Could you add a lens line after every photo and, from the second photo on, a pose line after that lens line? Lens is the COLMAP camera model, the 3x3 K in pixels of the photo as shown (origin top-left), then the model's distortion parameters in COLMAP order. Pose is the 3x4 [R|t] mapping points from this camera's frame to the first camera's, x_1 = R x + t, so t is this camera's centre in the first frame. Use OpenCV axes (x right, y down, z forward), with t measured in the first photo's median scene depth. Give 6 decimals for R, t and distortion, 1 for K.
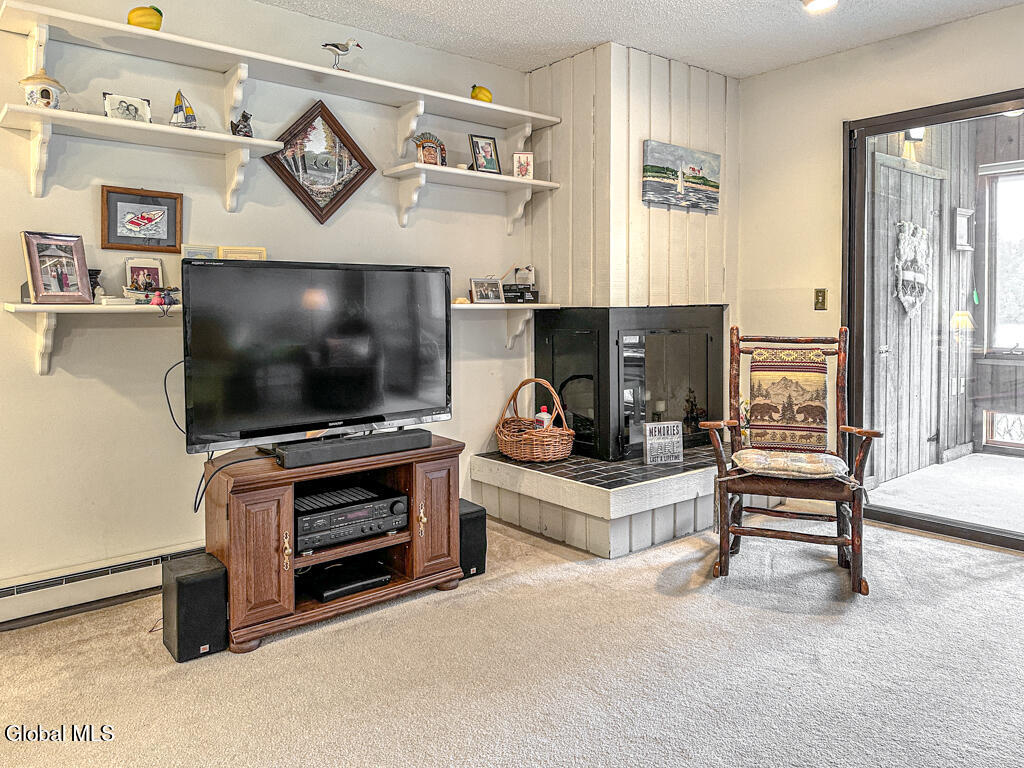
lens RADIAL K [[726.5, 0, 531.1], [0, 726.5, 345.2], [0, 0, 1]] dist [0.082256, -0.091984]
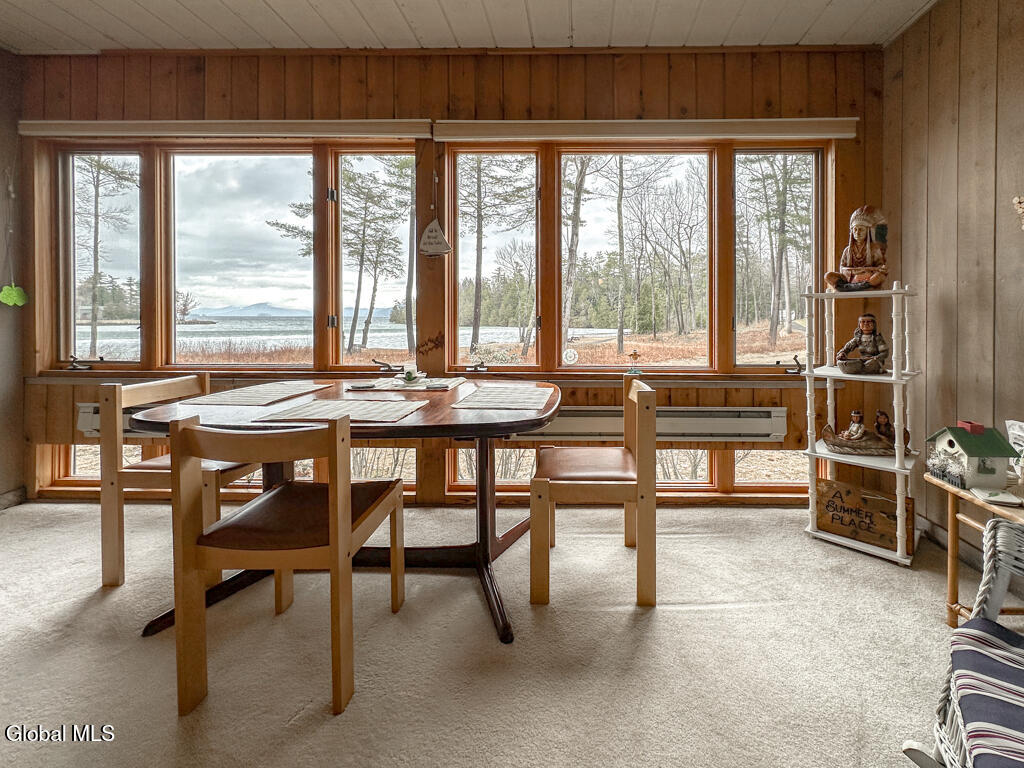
lens RADIAL K [[420.9, 0, 580.8], [0, 420.9, 320.2], [0, 0, 1]] dist [-0.003678, -0.000304]
pose [[0.676622, 0.009526, 0.736269, 1.034657], [0.025760, 0.998998, -0.036599, -0.015779], [-0.735879, 0.043730, 0.675699, 0.452031]]
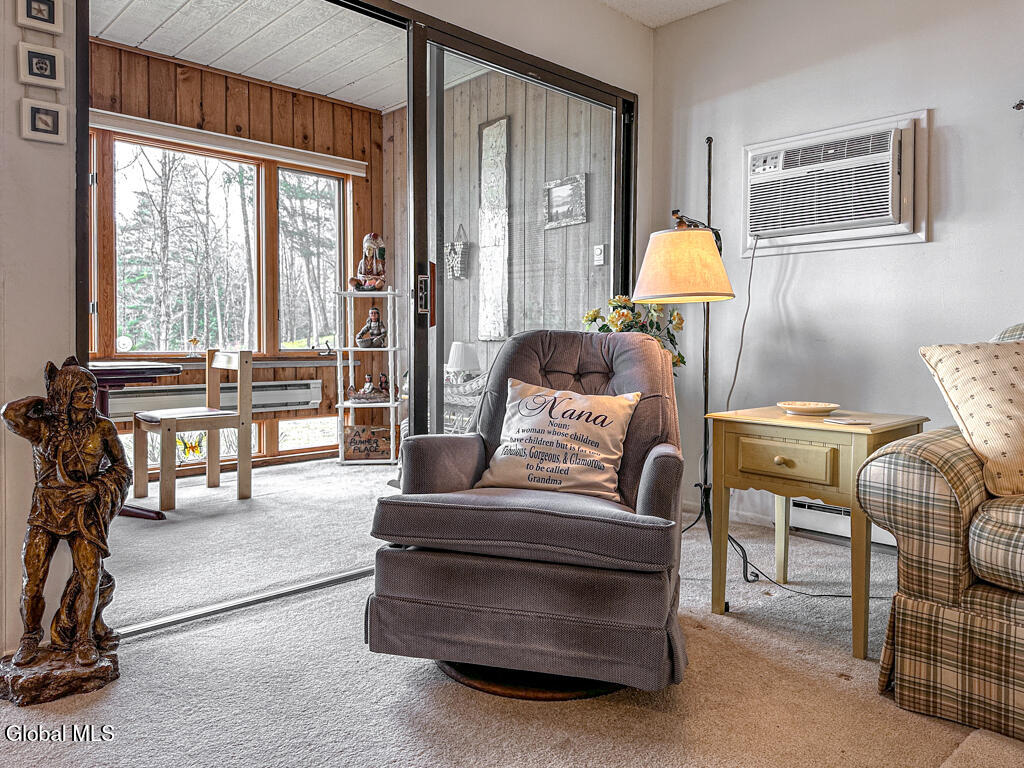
lens RADIAL K [[726.5, 0, 517.2], [0, 726.5, 348.8], [0, 0, 1]] dist [0.082256, -0.091984]
pose [[-0.059102, 0.000134, 0.998252, 0.261961], [0.045332, 0.998969, 0.002550, 0.054511], [-0.997222, 0.045404, -0.059048, 0.357374]]
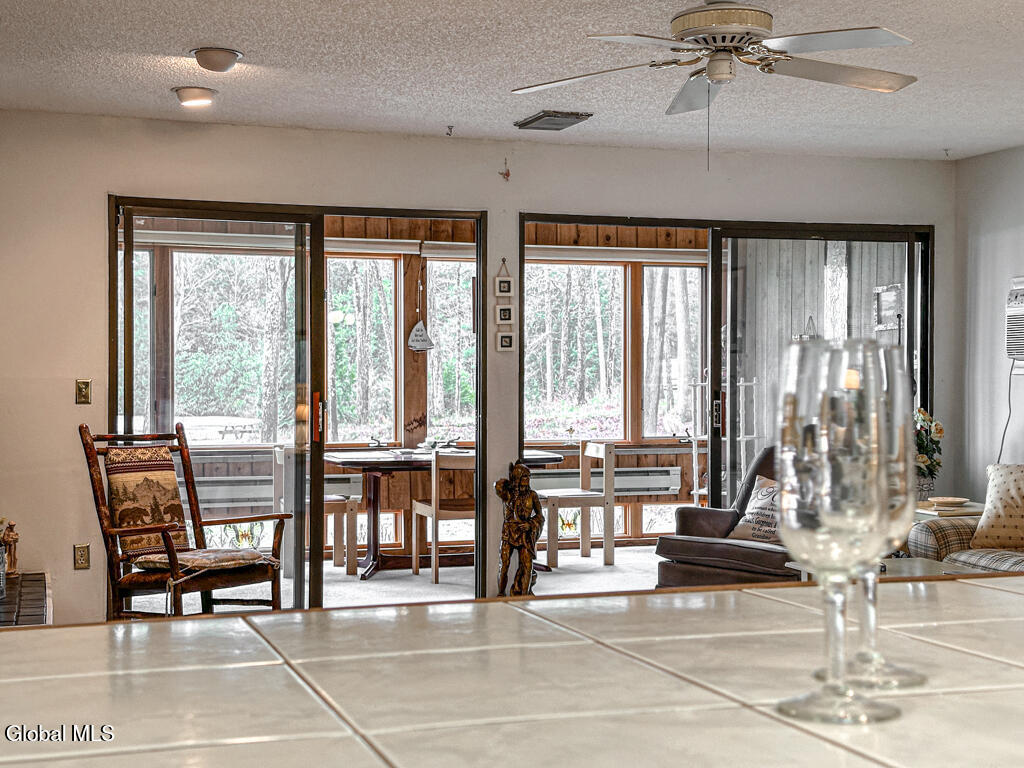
lens RADIAL K [[1381.4, 0, 503.7], [0, 1381.4, 394.8], [0, 0, 1]] dist [0.154722, 0.000000]
pose [[0.386172, -0.000367, 0.922427, -1.012777], [0.040694, 0.999033, -0.016639, -0.012253], [-0.921529, 0.043963, 0.385814, -0.100259]]
